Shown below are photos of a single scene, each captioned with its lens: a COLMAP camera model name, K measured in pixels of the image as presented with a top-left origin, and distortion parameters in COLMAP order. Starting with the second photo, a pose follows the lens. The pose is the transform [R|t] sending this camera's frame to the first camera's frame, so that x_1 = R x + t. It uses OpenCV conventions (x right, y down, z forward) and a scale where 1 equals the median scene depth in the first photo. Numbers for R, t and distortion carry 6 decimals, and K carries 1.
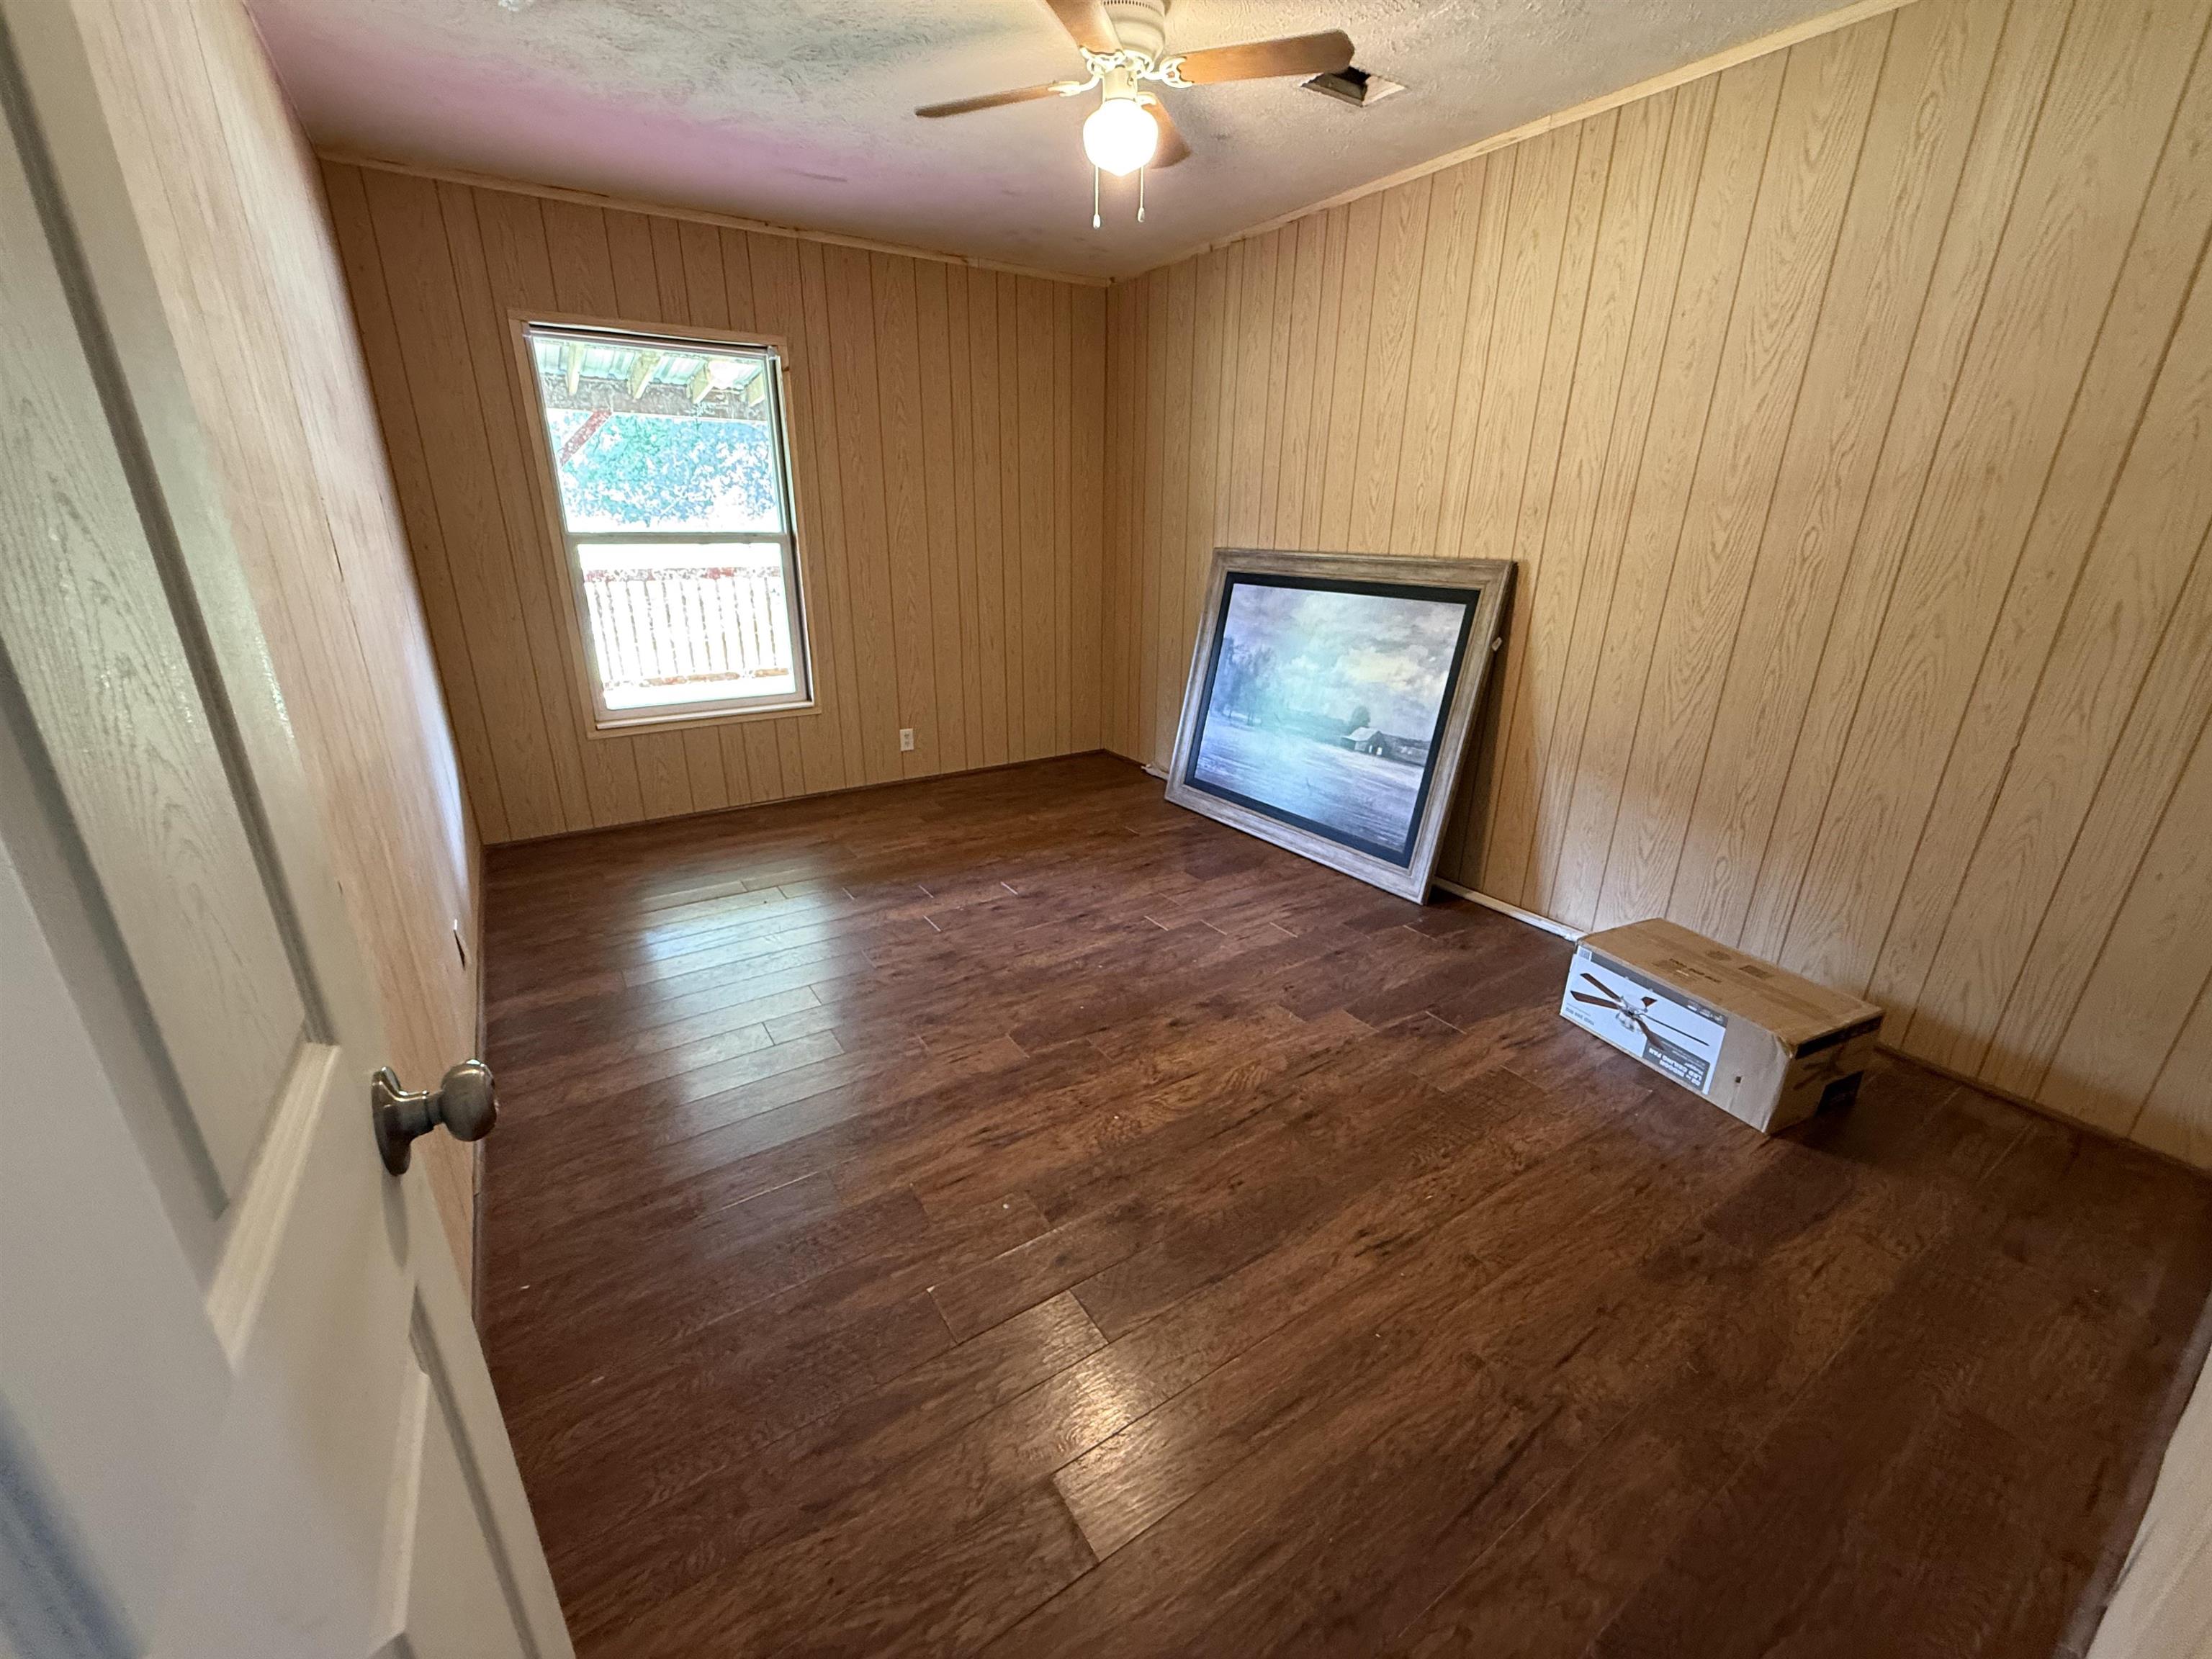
lens RADIAL K [[883.2, 0, 1102.9], [0, 883.2, 834.9], [0, 0, 1]] dist [-0.003202, -0.001143]
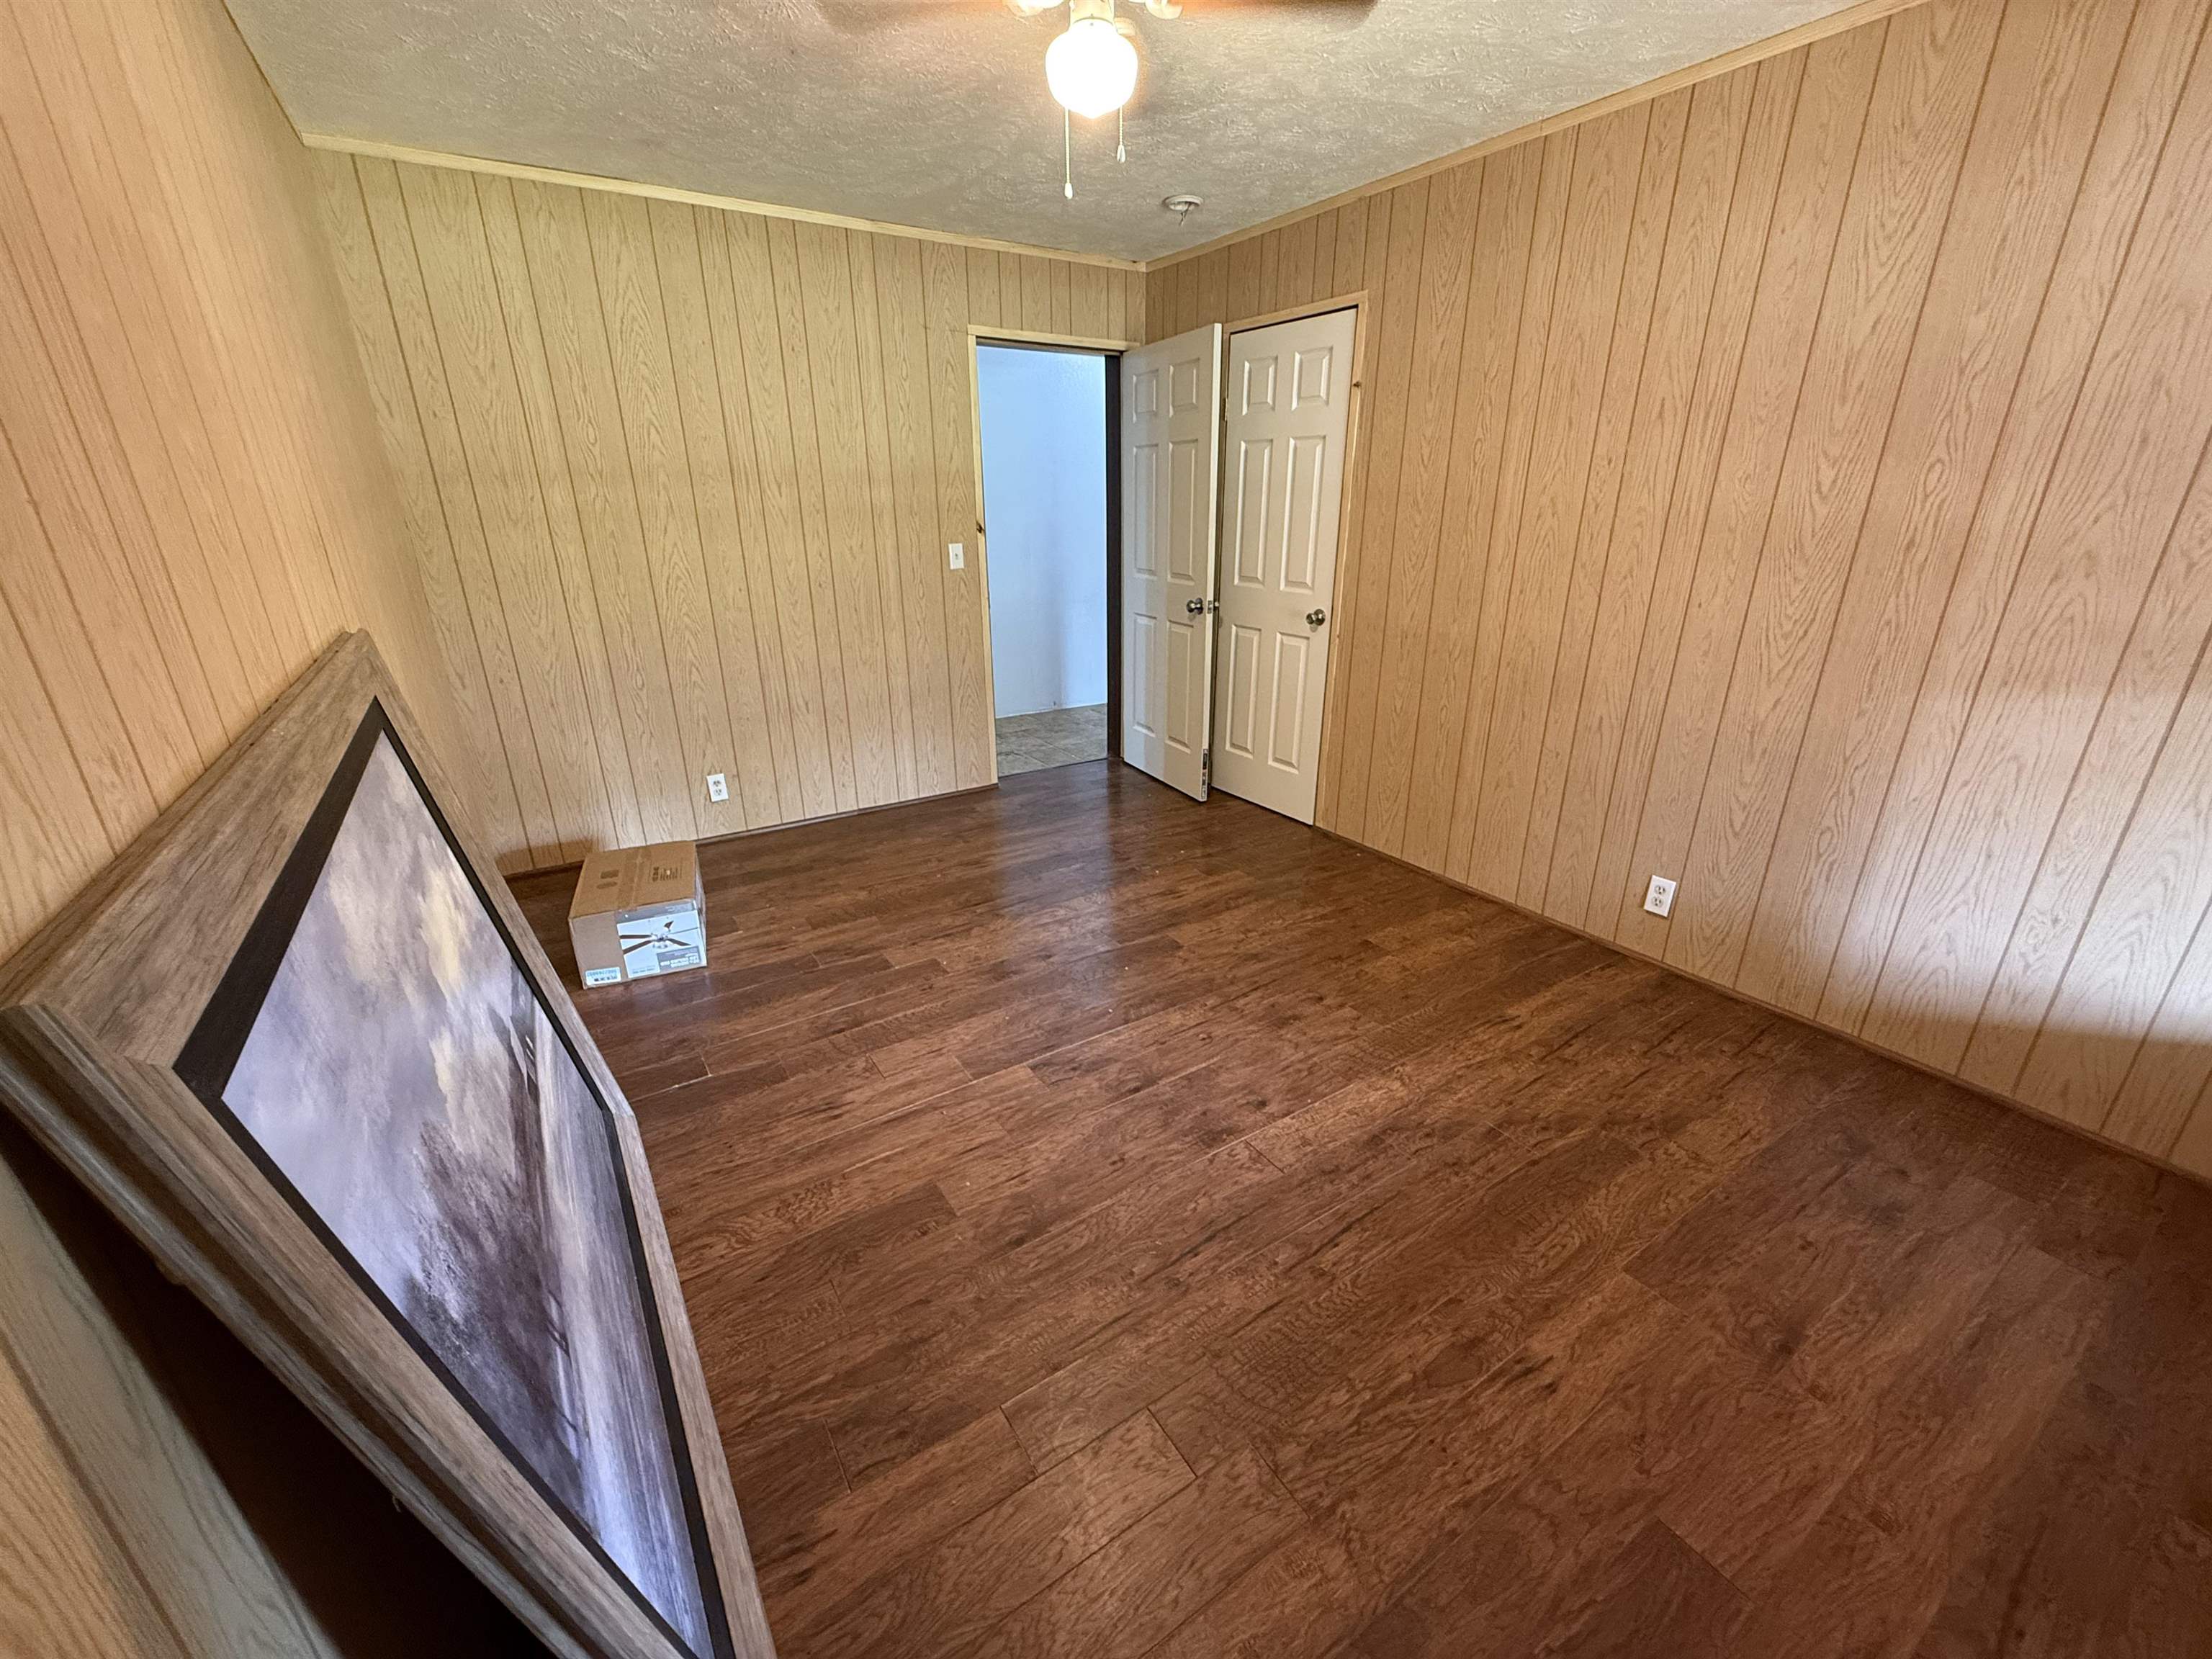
lens RADIAL K [[883.2, 0, 1107.2], [0, 883.2, 829.8], [0, 0, 1]] dist [-0.003202, -0.001143]
pose [[-0.999995, -0.000535, 0.003217, -0.002004], [0.001690, 0.758646, 0.651501, -0.581457], [-0.002789, 0.651503, -0.758641, 1.518301]]
